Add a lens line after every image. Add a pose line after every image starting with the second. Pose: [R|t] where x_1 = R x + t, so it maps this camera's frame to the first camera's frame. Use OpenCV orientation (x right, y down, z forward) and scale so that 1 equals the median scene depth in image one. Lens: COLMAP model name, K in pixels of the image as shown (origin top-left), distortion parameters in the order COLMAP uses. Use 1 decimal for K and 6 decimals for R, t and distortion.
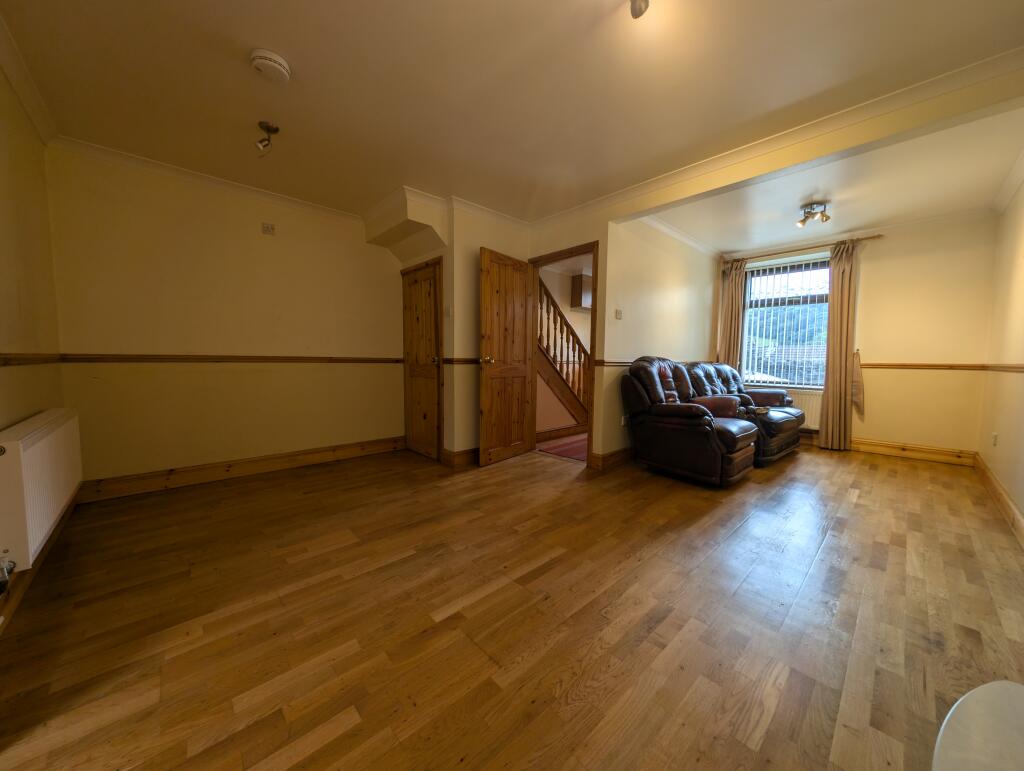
lens RADIAL K [[362.8, 0, 509.8], [0, 362.8, 382.1], [0, 0, 1]] dist [0.002270, -0.001118]
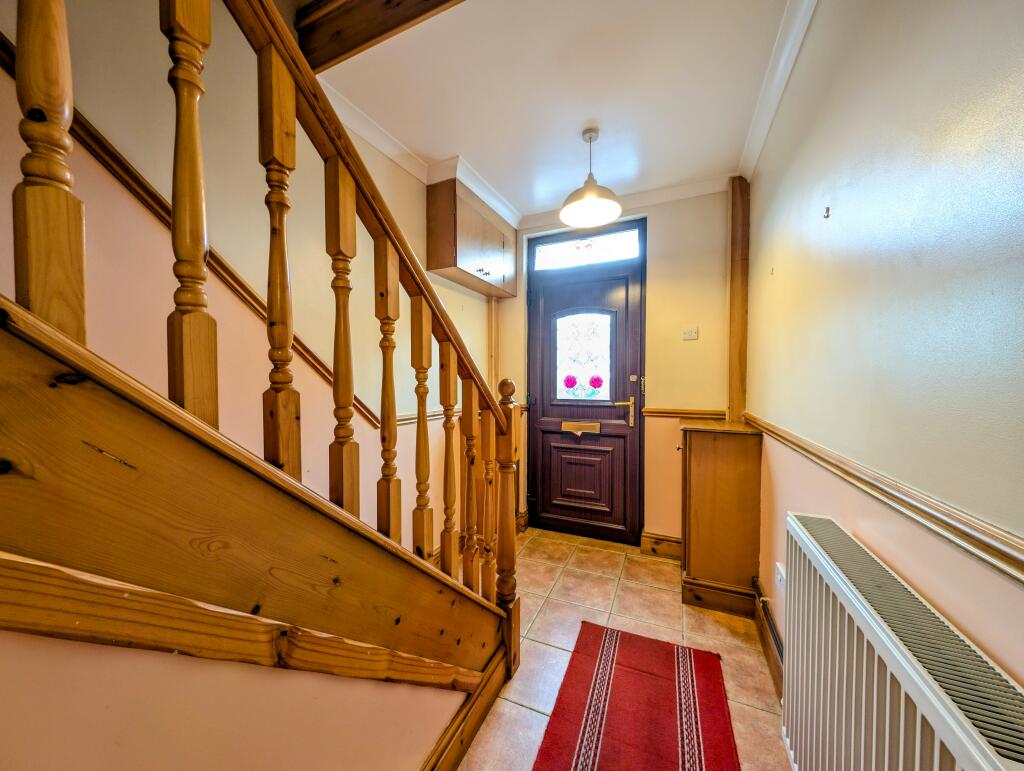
lens RADIAL K [[362.8, 0, 511.6], [0, 362.8, 387.0], [0, 0, 1]] dist [0.002270, -0.001118]
pose [[0.917883, -0.018276, 0.396431, 0.230930], [0.033276, 0.998966, -0.030992, -0.106214], [-0.395454, 0.041639, 0.917541, 1.279687]]
